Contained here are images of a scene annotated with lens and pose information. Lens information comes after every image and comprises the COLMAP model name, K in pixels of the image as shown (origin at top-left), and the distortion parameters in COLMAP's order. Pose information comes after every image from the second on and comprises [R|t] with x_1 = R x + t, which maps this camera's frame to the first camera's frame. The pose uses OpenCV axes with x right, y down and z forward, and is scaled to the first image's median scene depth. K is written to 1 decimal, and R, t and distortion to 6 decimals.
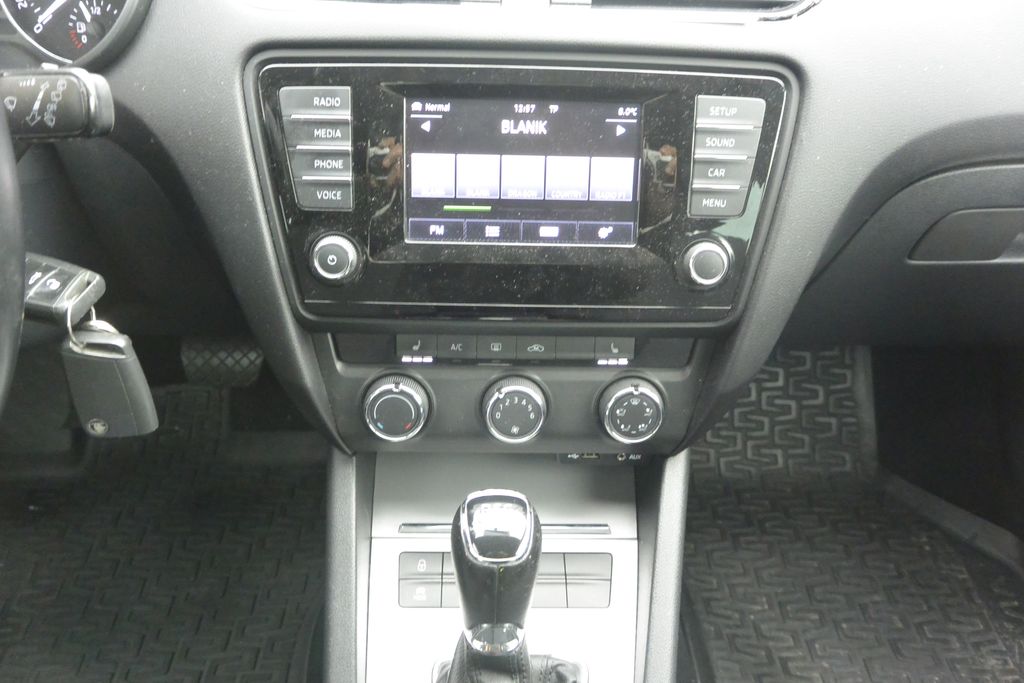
lens RADIAL K [[776.8, 0, 502.6], [0, 776.8, 337.8], [0, 0, 1]] dist [-0.009237, 0.021311]
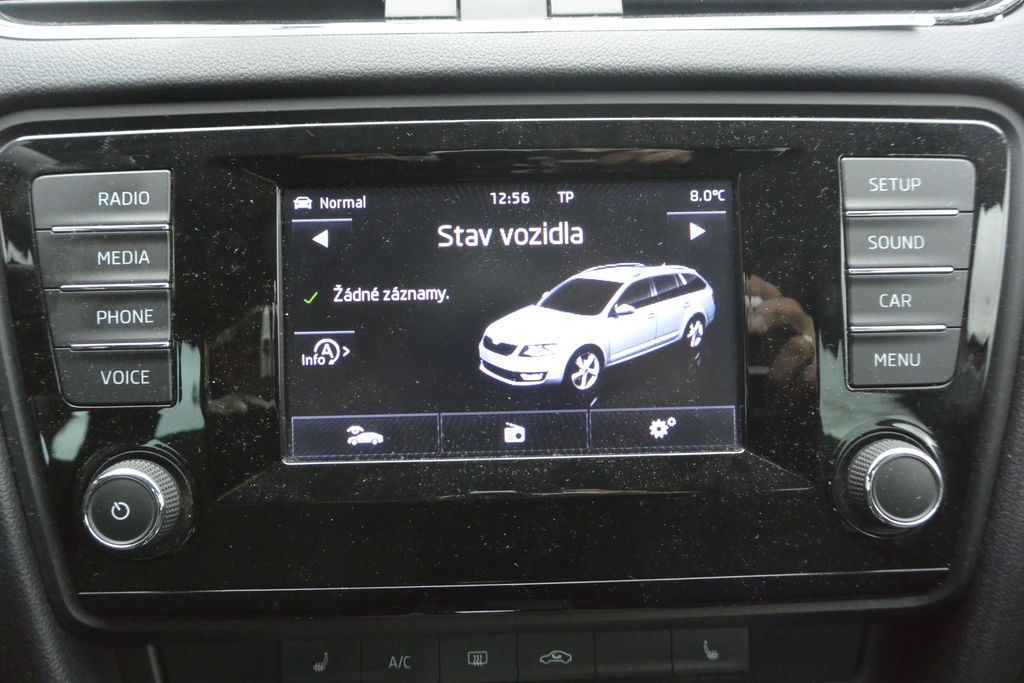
lens RADIAL K [[776.8, 0, 501.8], [0, 776.8, 333.9], [0, 0, 1]] dist [-0.009237, 0.021311]
pose [[0.999017, -0.043389, -0.009042, 0.021267], [0.040218, 0.973185, -0.226481, -0.079185], [0.018626, 0.225895, 0.973974, 0.458840]]
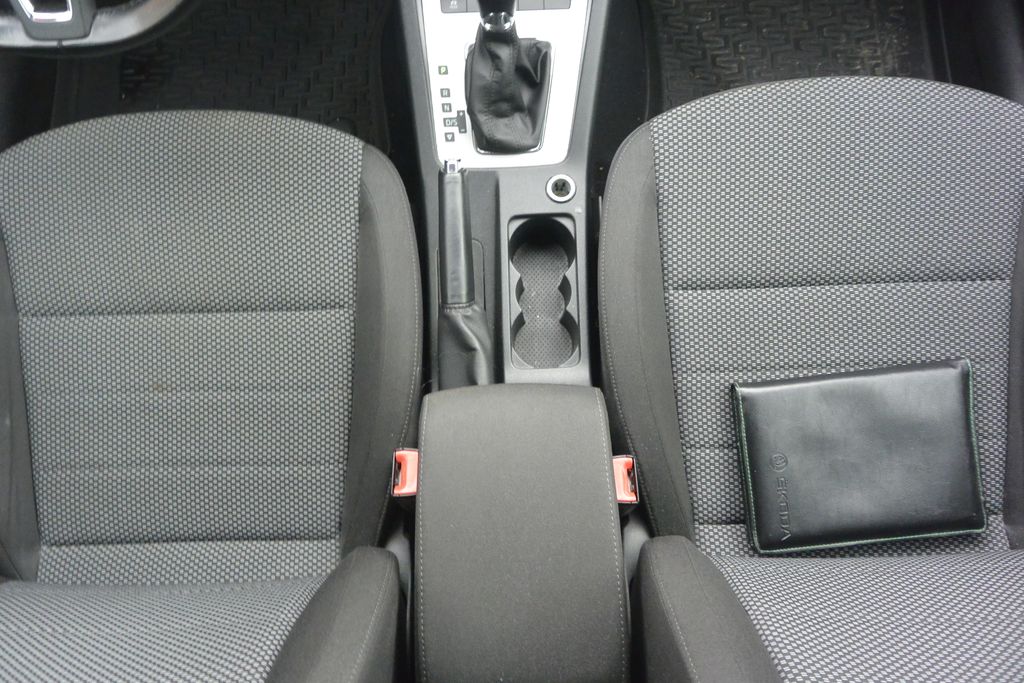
lens RADIAL K [[776.8, 0, 502.5], [0, 776.8, 345.9], [0, 0, 1]] dist [-0.009237, 0.021311]
pose [[0.998651, -0.023115, -0.046499, 0.060674], [0.047285, 0.774903, 0.630309, -0.148792], [0.021463, -0.631657, 0.774950, -0.773676]]
